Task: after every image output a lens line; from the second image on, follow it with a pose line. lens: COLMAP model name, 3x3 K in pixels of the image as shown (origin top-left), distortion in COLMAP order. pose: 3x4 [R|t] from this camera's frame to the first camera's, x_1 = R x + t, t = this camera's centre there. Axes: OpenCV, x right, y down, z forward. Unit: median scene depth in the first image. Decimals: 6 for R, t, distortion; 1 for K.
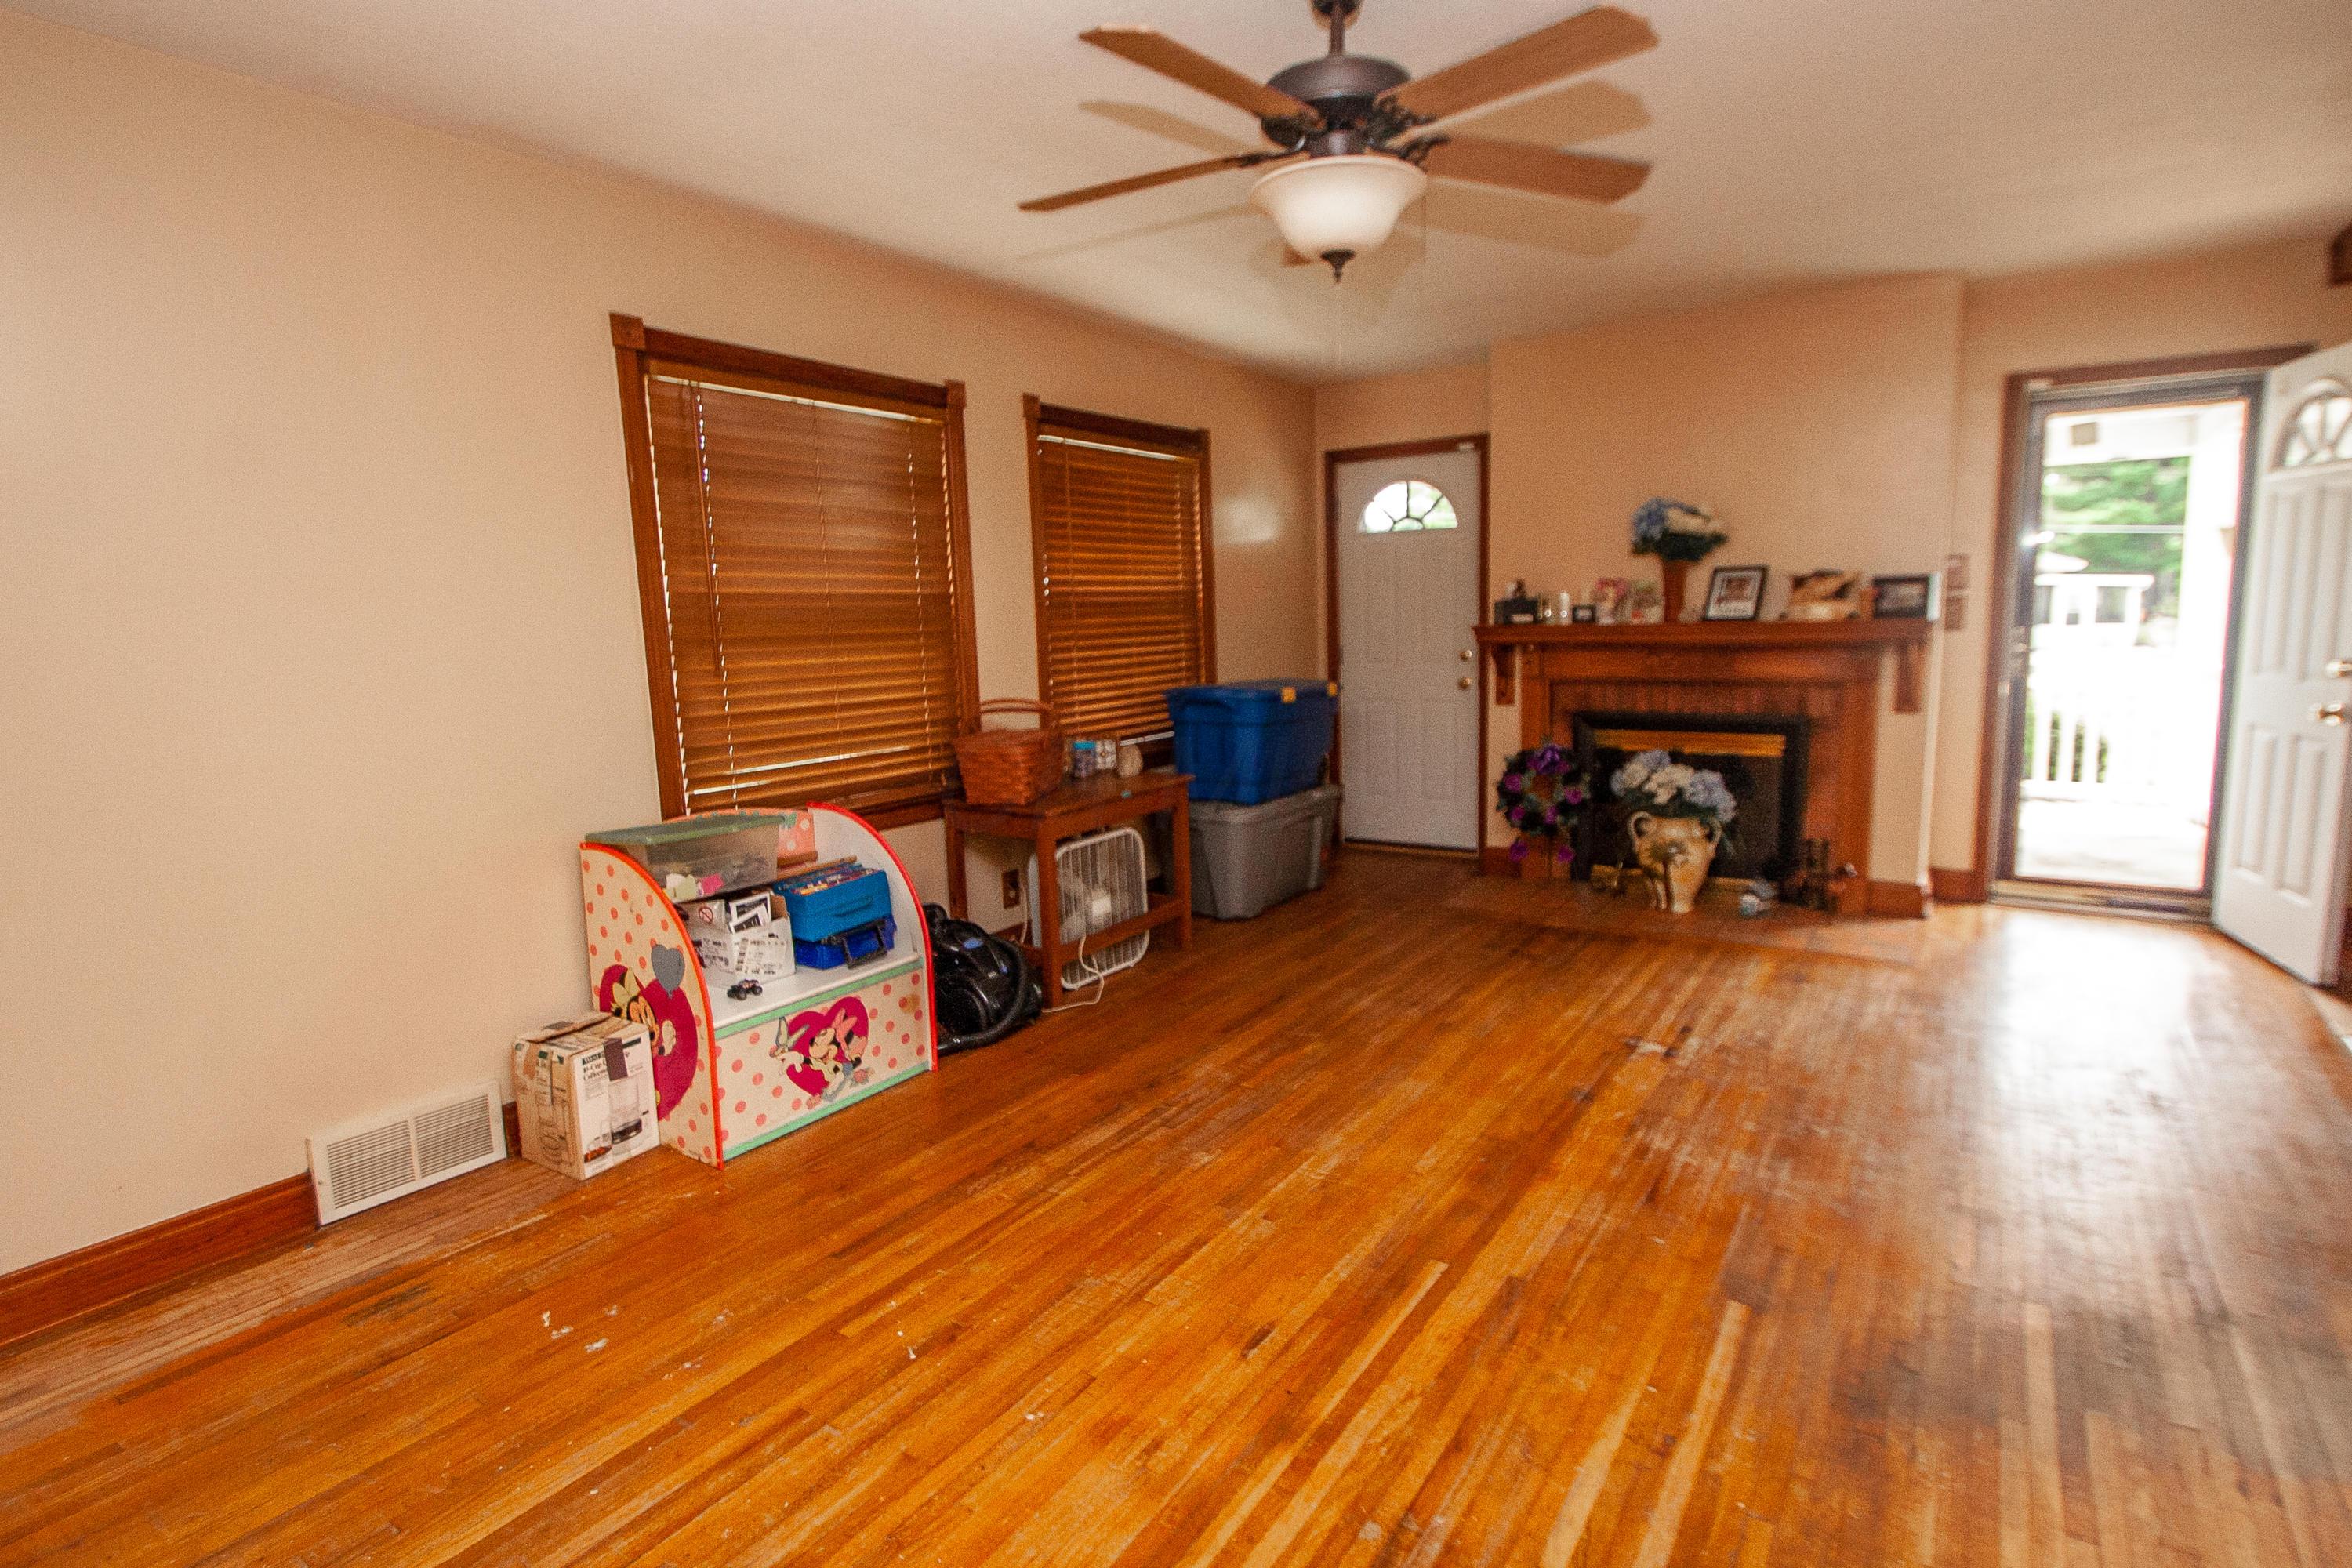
lens RADIAL K [[1160.4, 0, 1195.9], [0, 1160.4, 783.7], [0, 0, 1]] dist [0.006804, -0.015123]
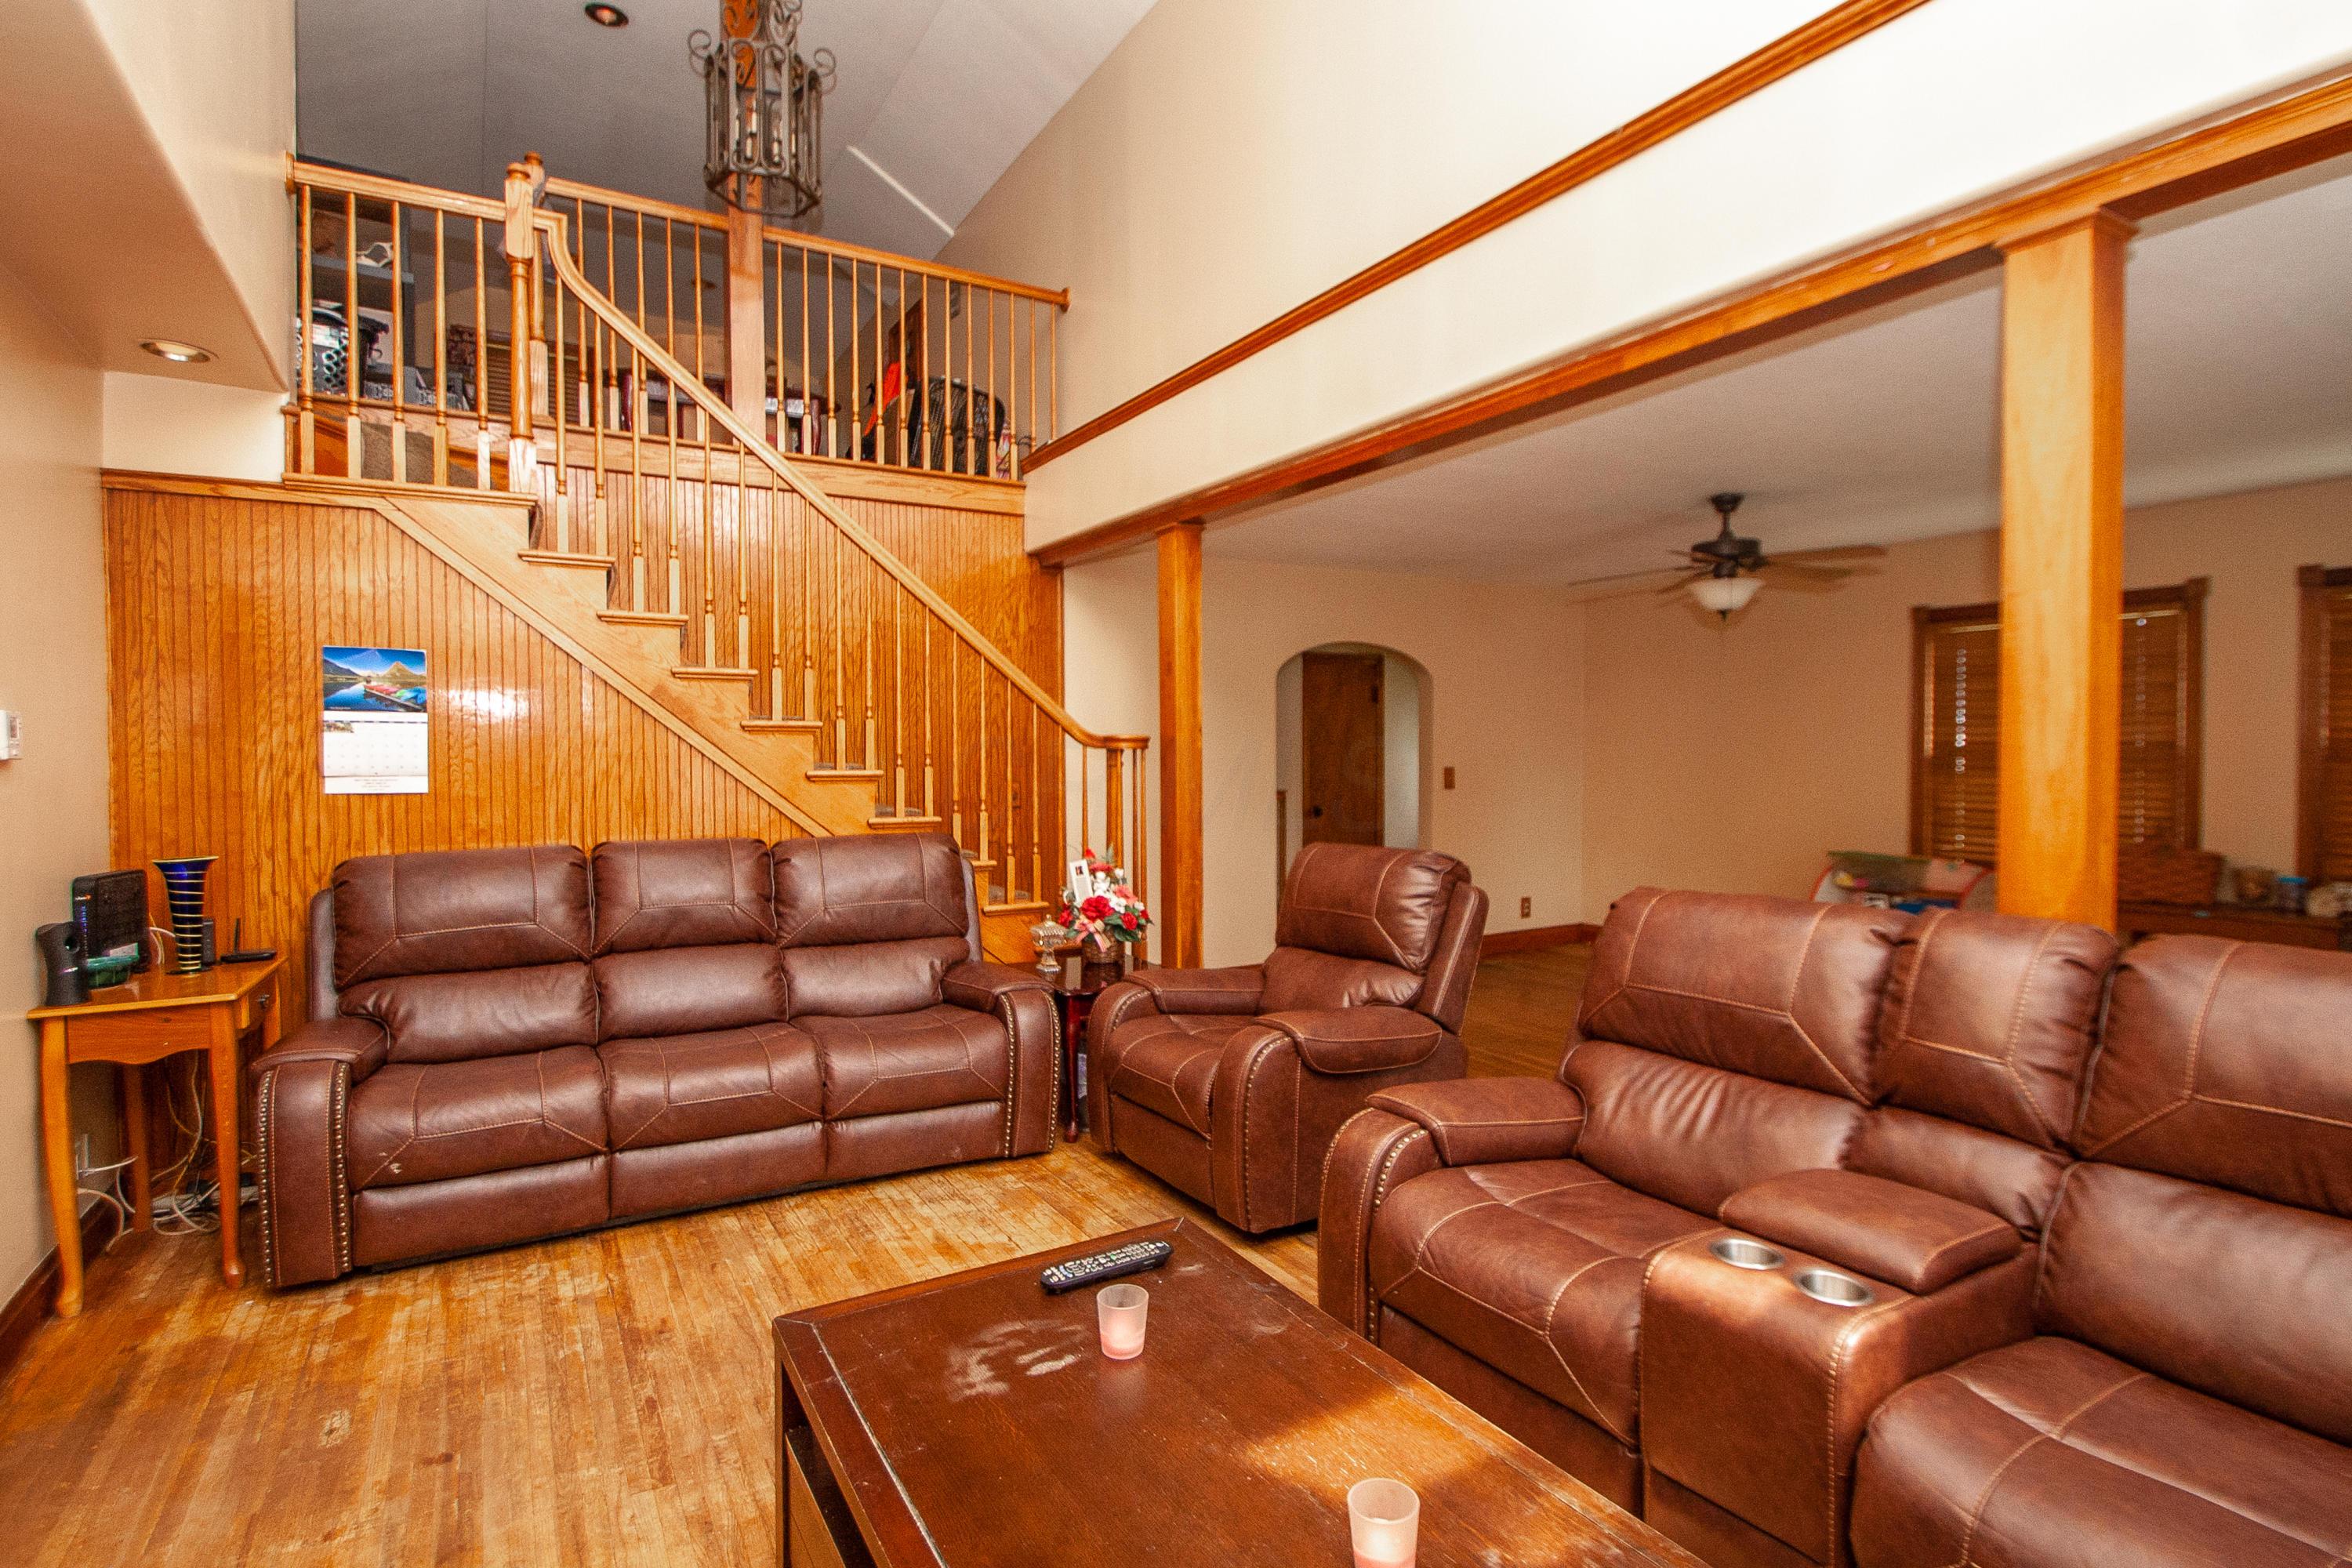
lens RADIAL K [[1160.4, 0, 1195.9], [0, 1160.4, 783.7], [0, 0, 1]] dist [0.006804, -0.015123]
pose [[-0.416102, 0.054305, -0.907695, 1.642924], [-0.119320, 0.986323, 0.113707, -0.153488], [0.901455, 0.155620, -0.403932, 0.633022]]
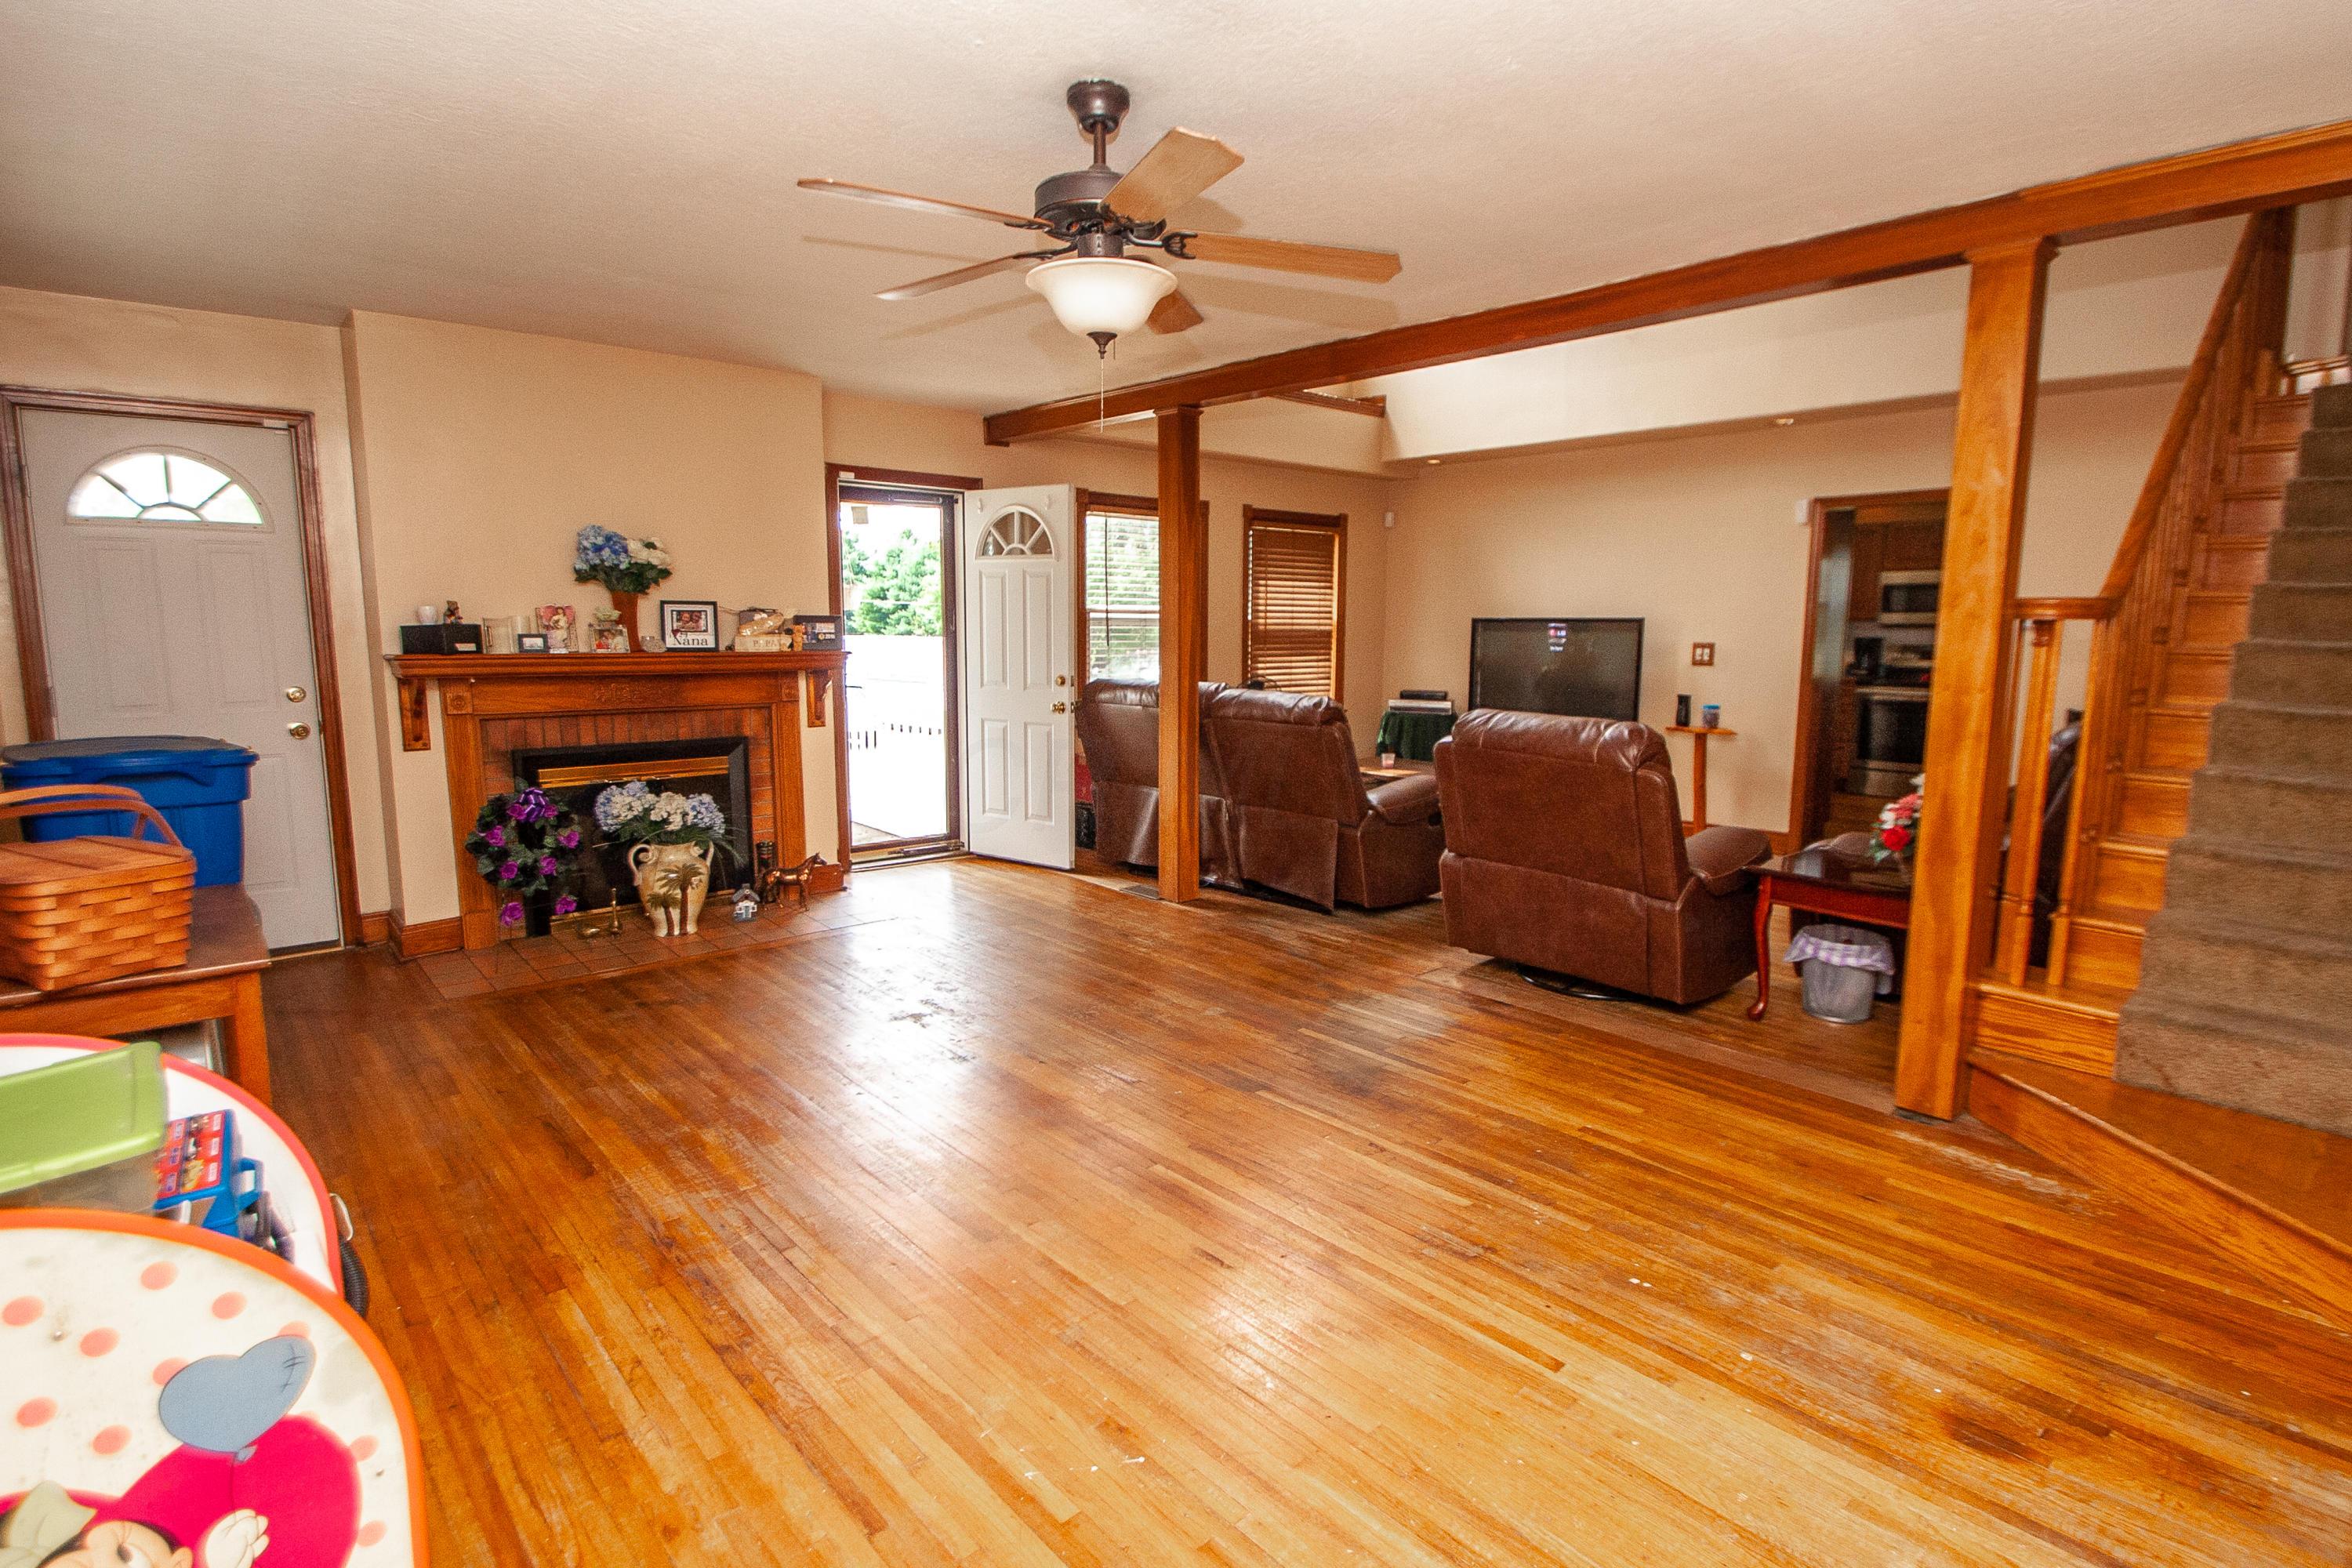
lens RADIAL K [[1160.4, 0, 1195.9], [0, 1160.4, 783.7], [0, 0, 1]] dist [0.006804, -0.015123]
pose [[0.242722, -0.103491, 0.964560, -0.625259], [0.131379, 0.988640, 0.073014, -0.050333], [-0.961158, 0.109001, 0.253562, 0.403095]]
